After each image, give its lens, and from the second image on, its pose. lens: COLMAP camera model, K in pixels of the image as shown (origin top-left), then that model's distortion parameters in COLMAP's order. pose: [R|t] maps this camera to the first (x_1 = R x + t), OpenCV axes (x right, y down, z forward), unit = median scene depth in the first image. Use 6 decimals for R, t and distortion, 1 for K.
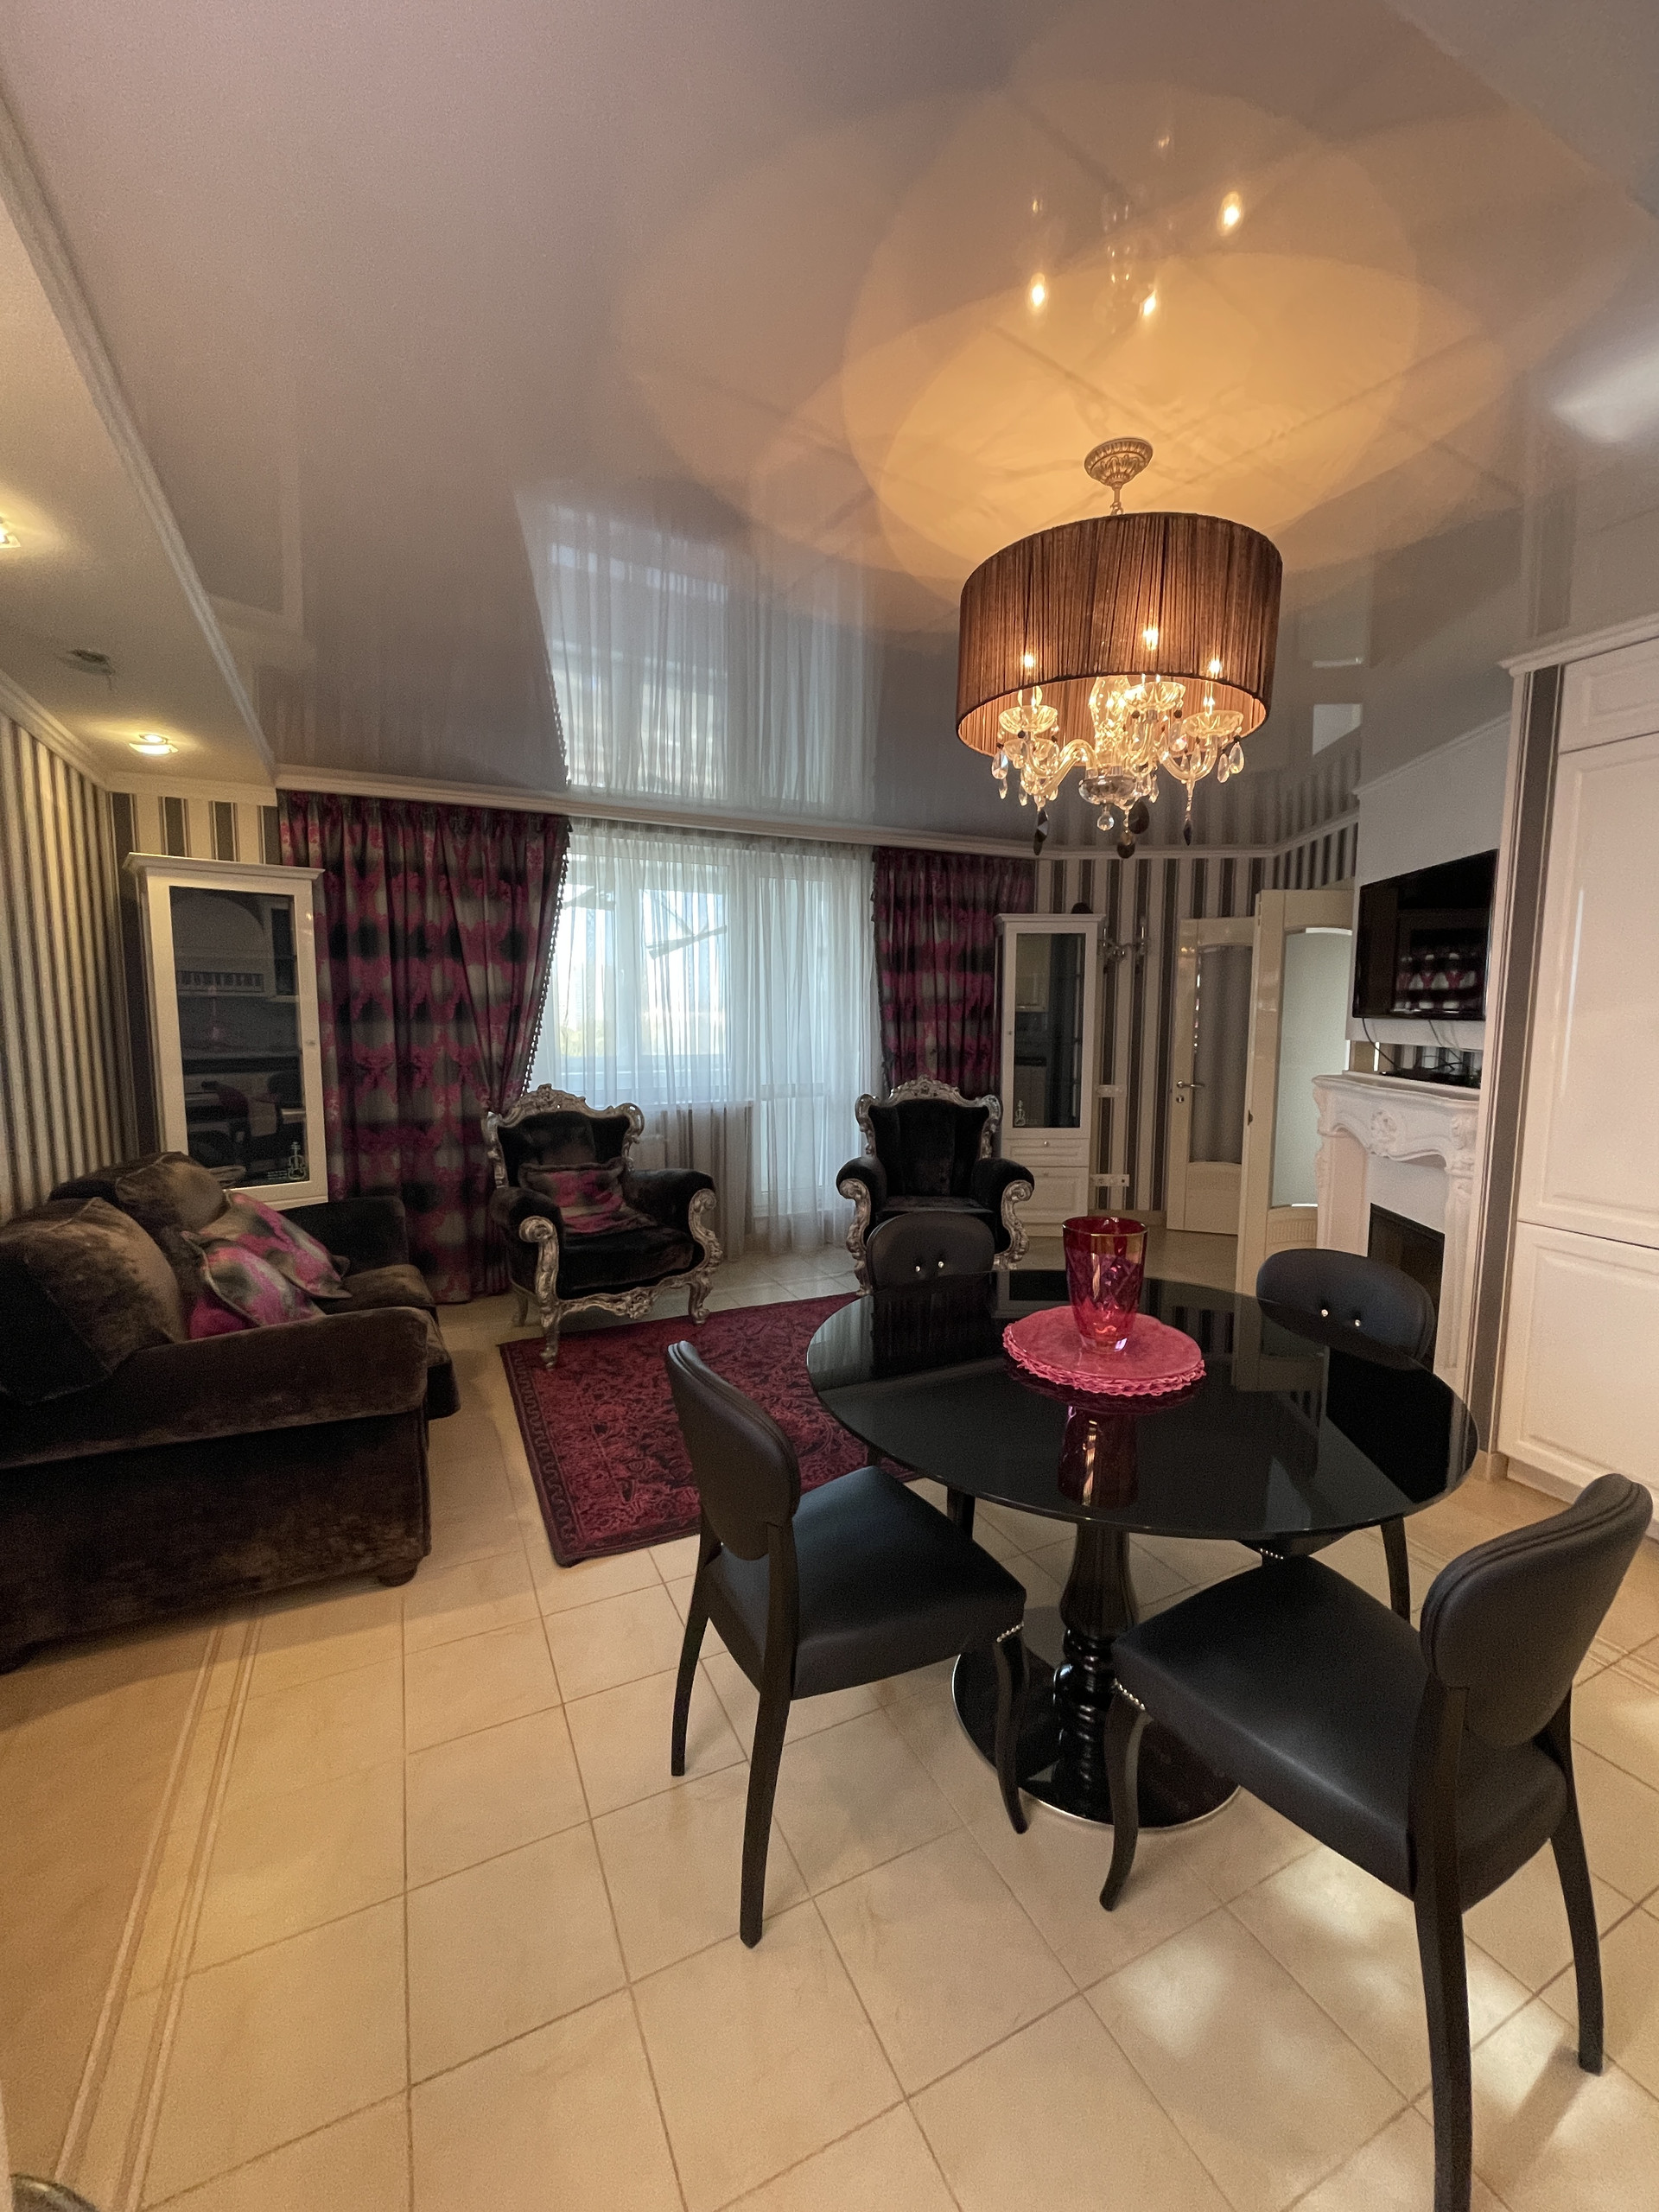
lens RADIAL K [[897.8, 0, 829.5], [0, 897.8, 1106.0], [0, 0, 1]] dist [0.000021, -0.000388]
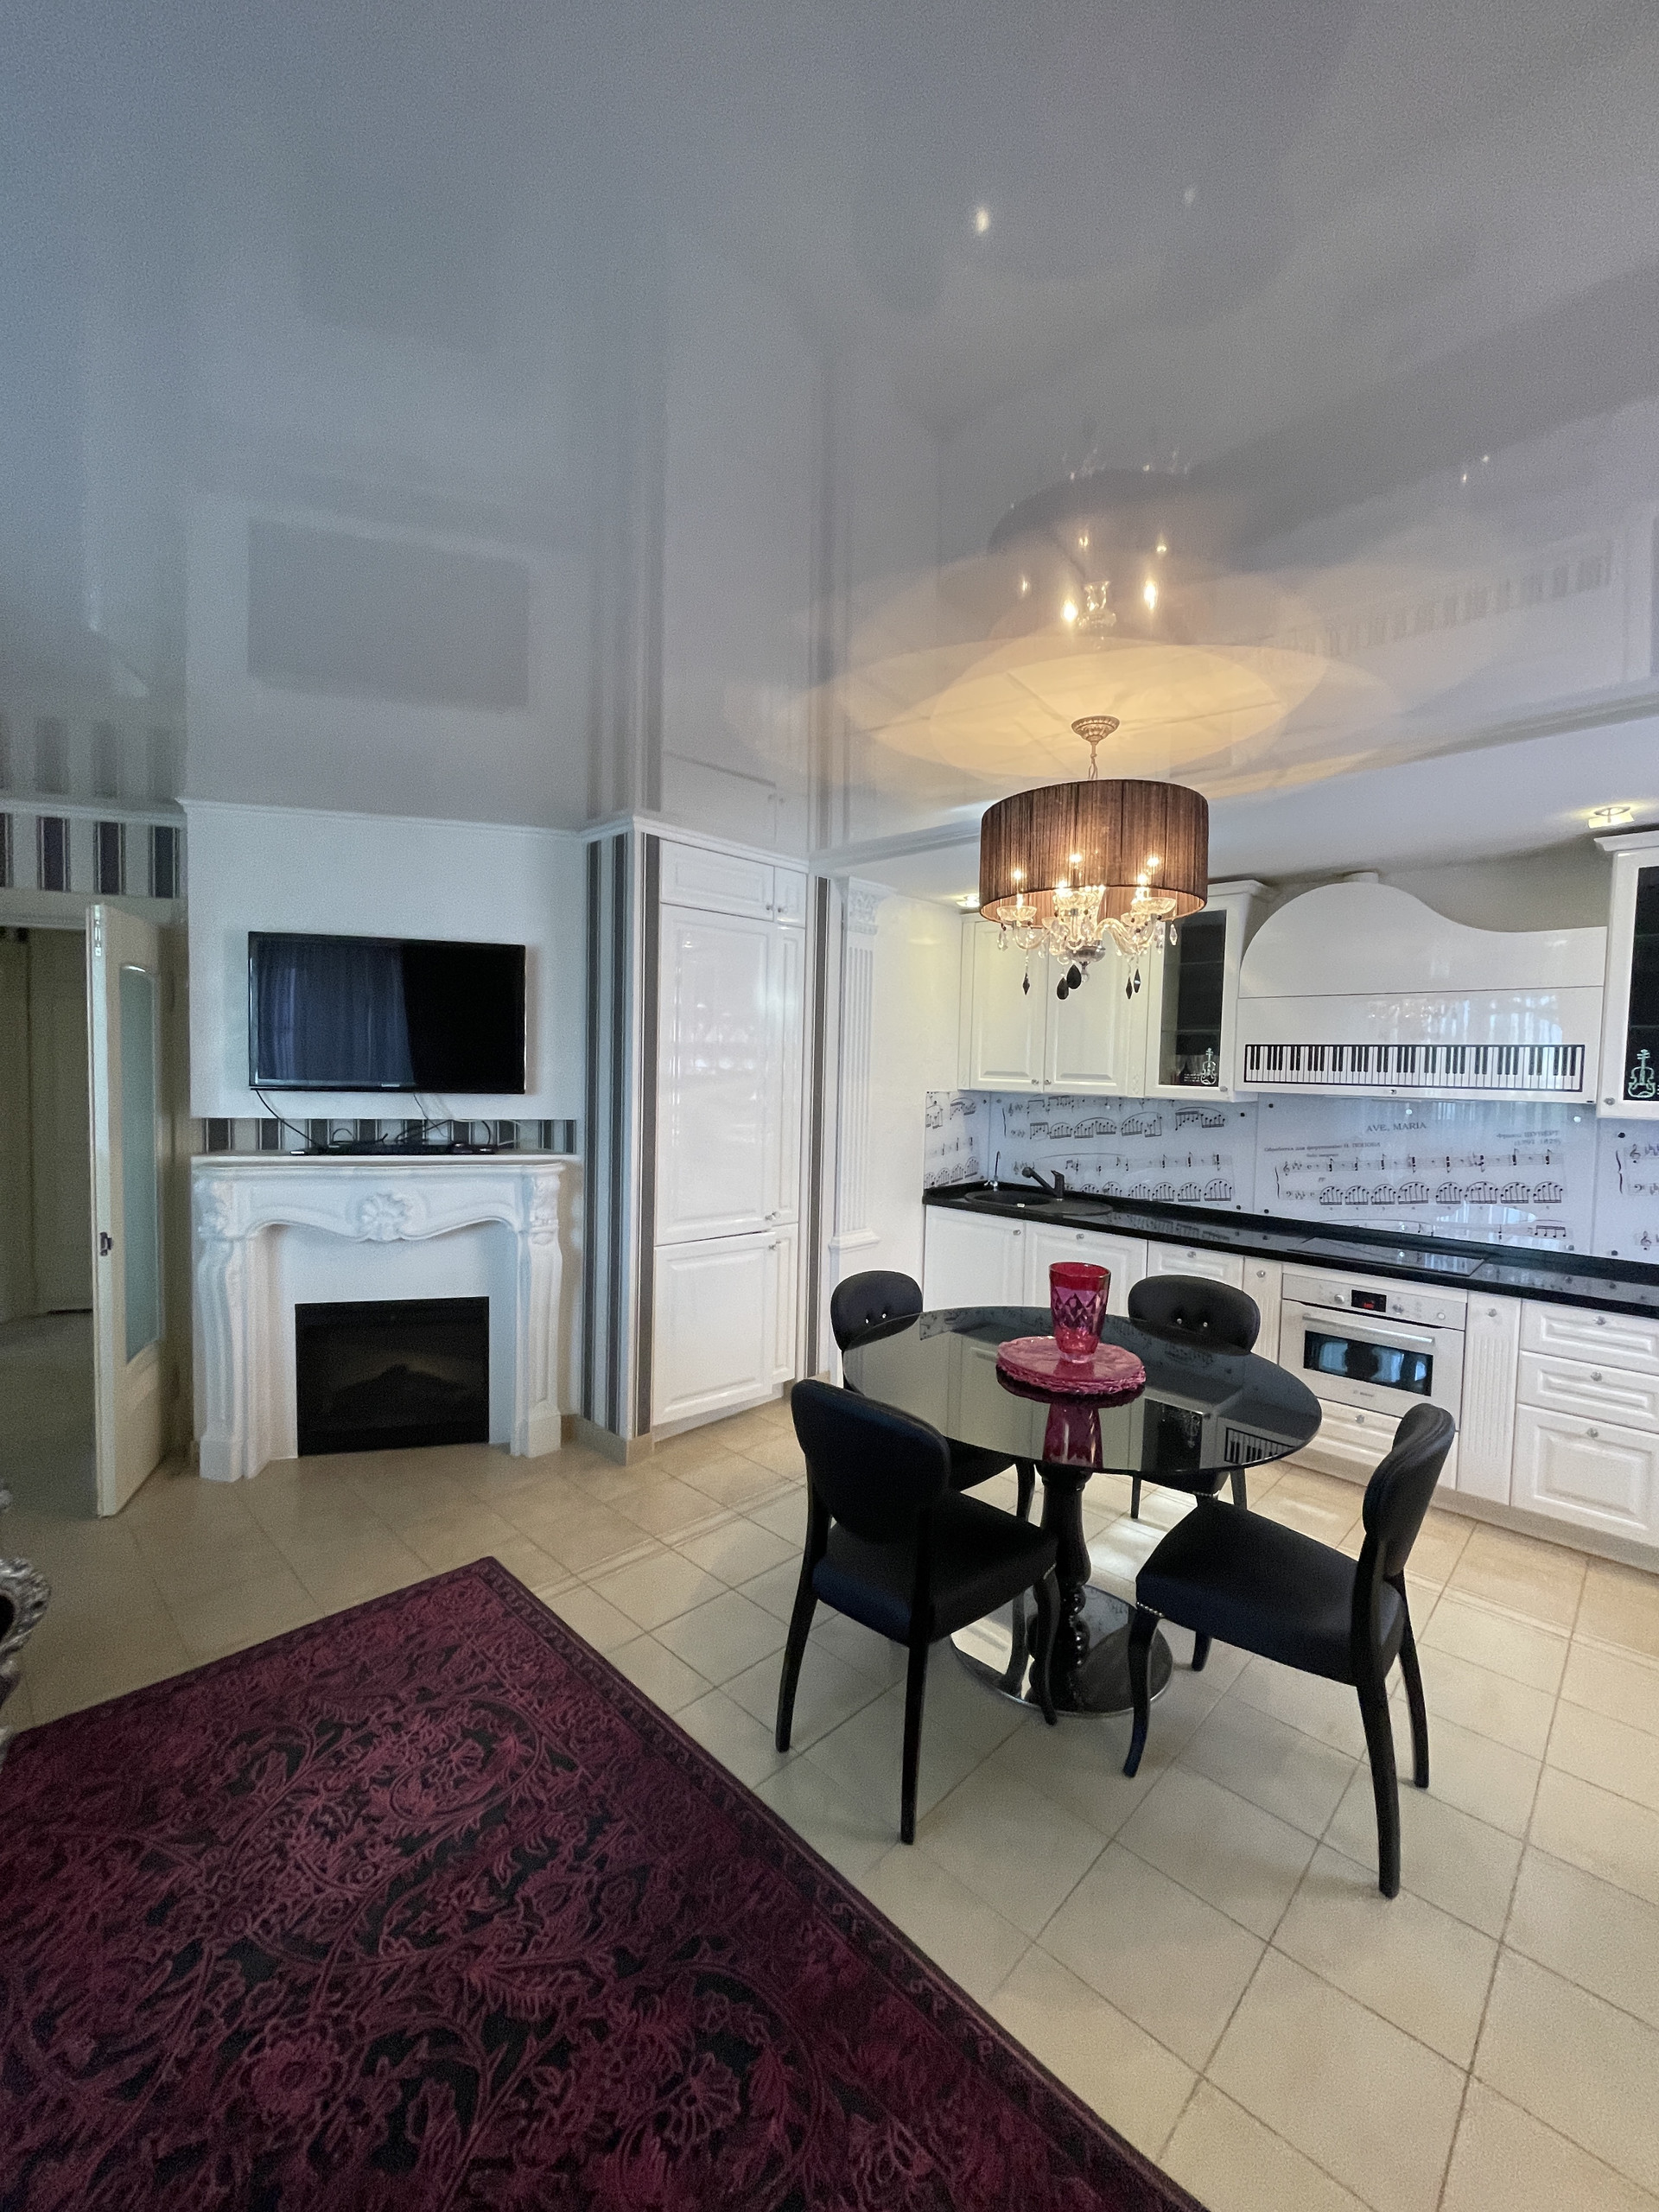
lens RADIAL K [[897.8, 0, 829.5], [0, 897.8, 1106.0], [0, 0, 1]] dist [0.000021, -0.000388]
pose [[-0.347273, -0.050530, 0.936402, -0.584724], [0.073854, 0.993972, 0.081026, -0.176440], [-0.934851, 0.097295, -0.341448, 1.269240]]
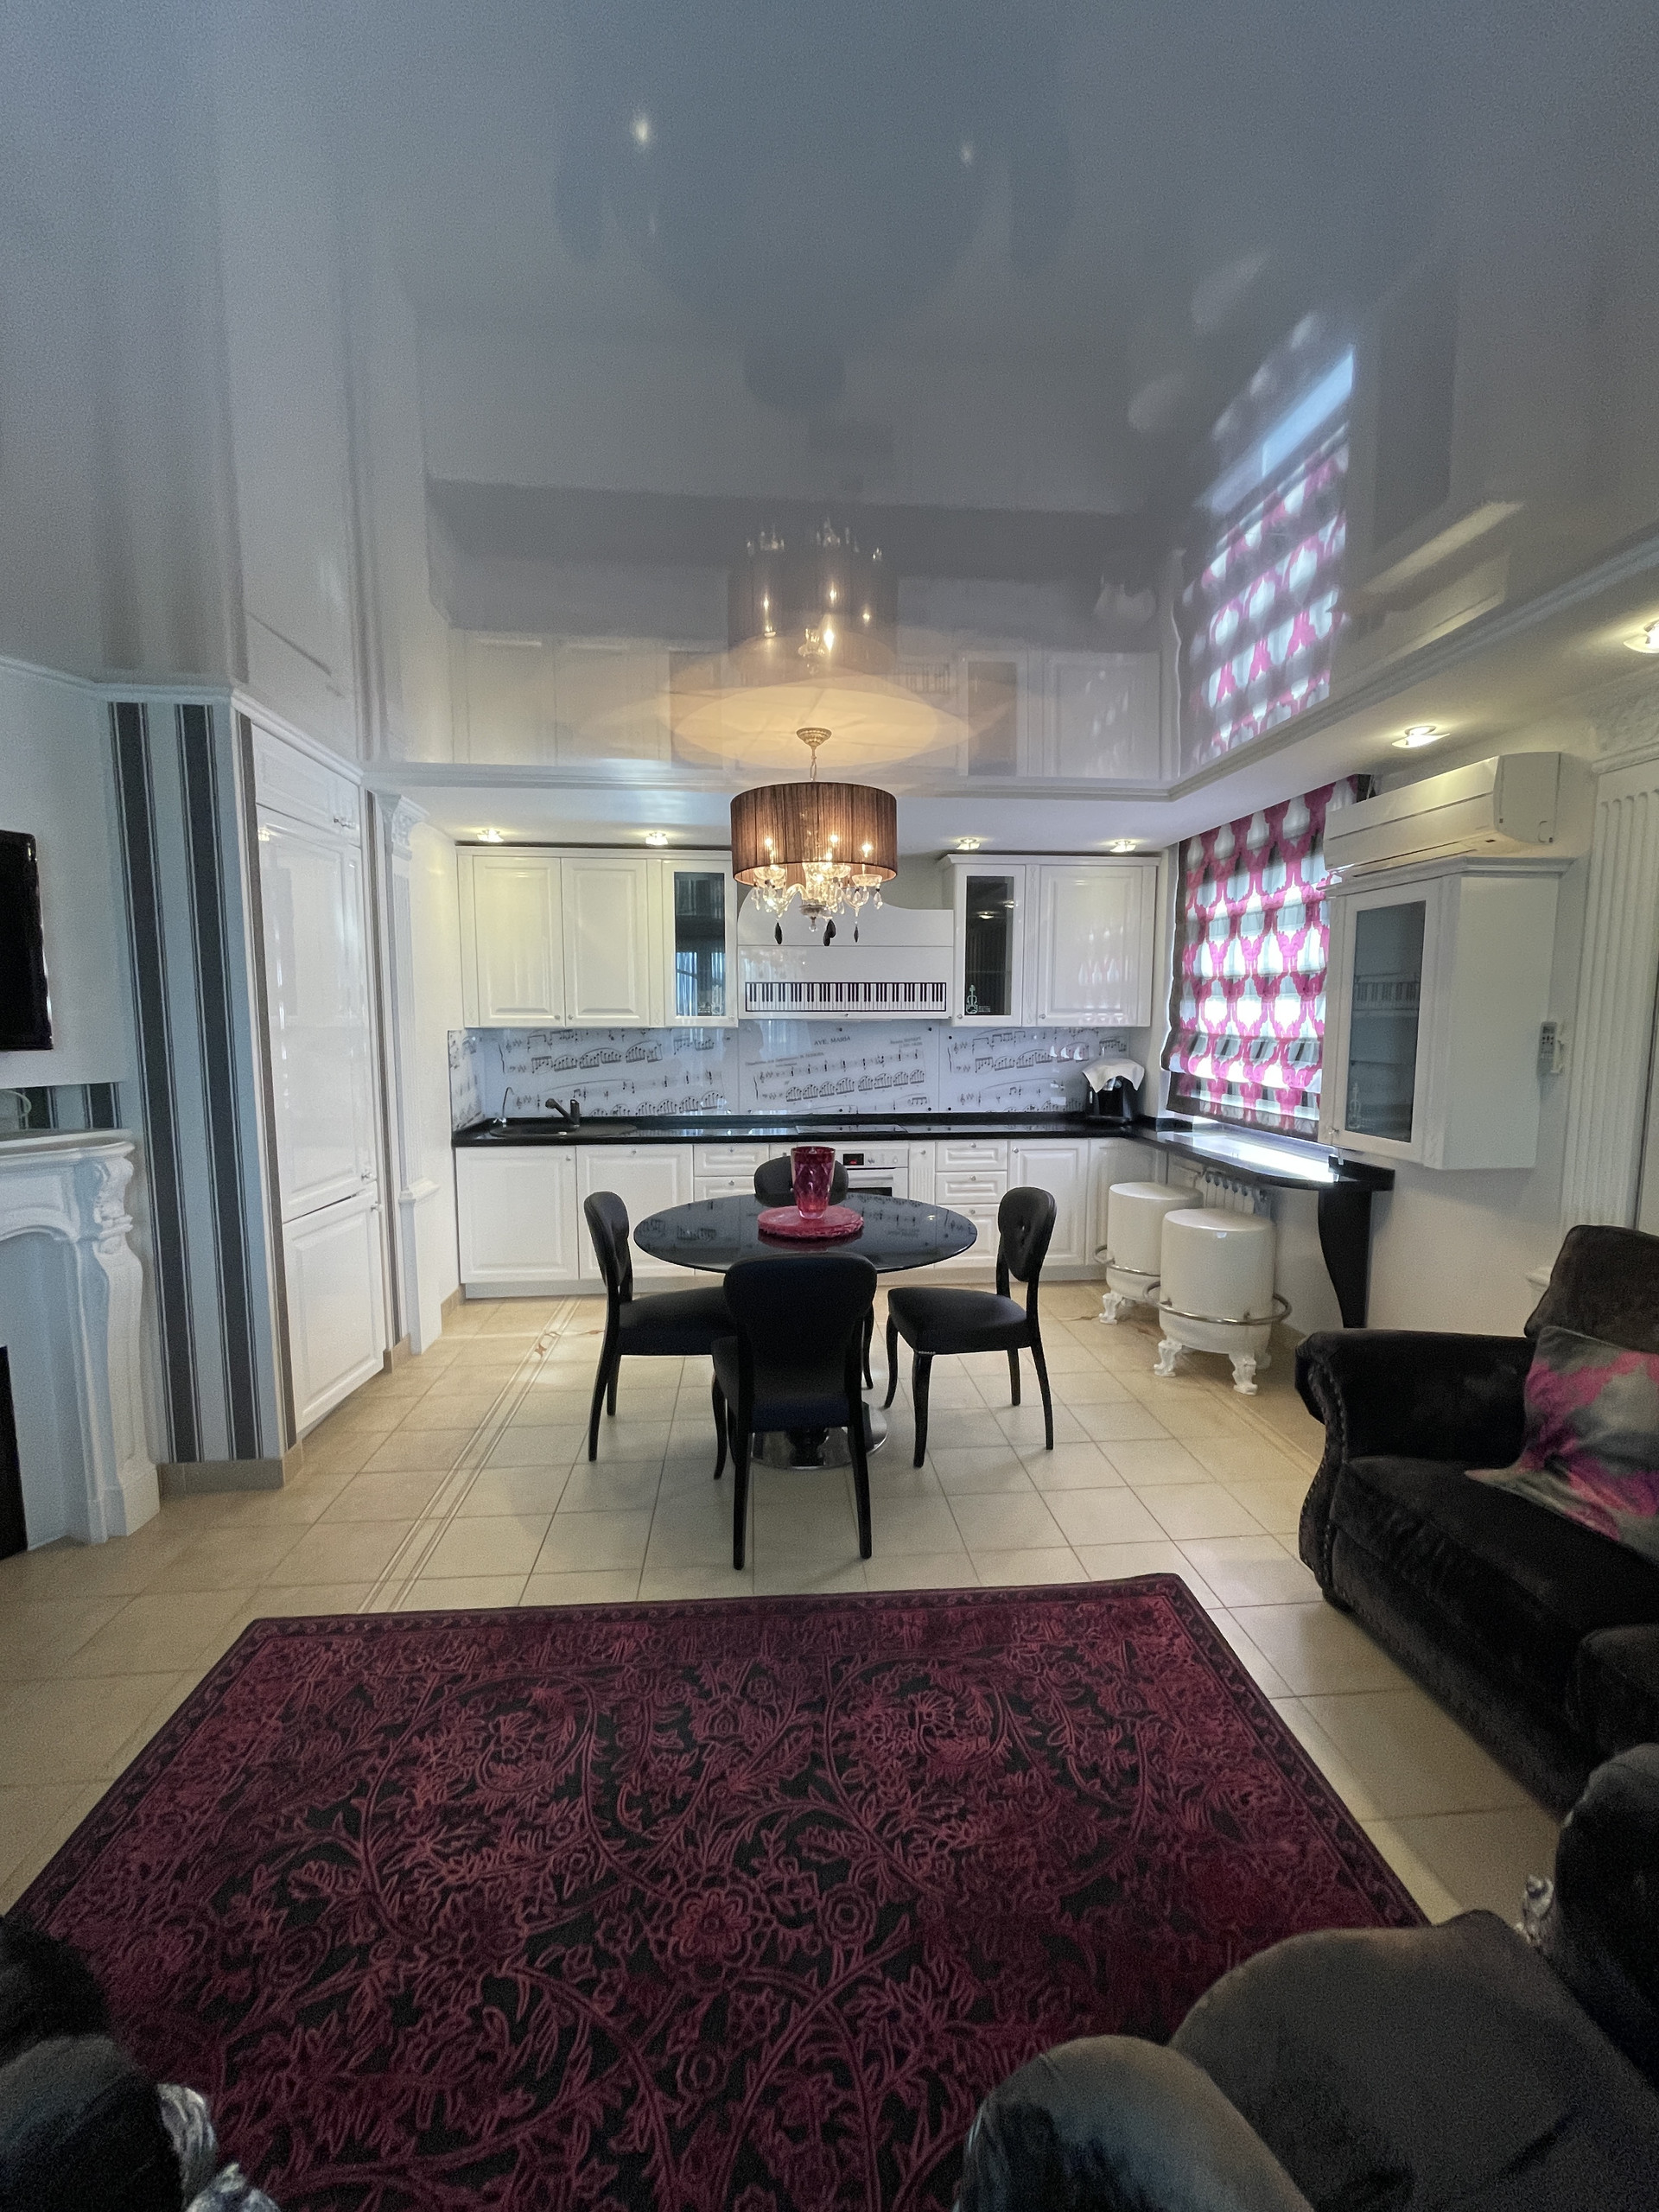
lens RADIAL K [[896.7, 0, 826.6], [0, 896.7, 1113.4], [0, 0, 1]] dist [0.018927, 0.000155]
pose [[-0.934812, -0.037497, 0.353159, -0.253515], [0.038490, 0.977856, 0.205708, -0.220826], [-0.353052, 0.205892, -0.912668, 1.865685]]
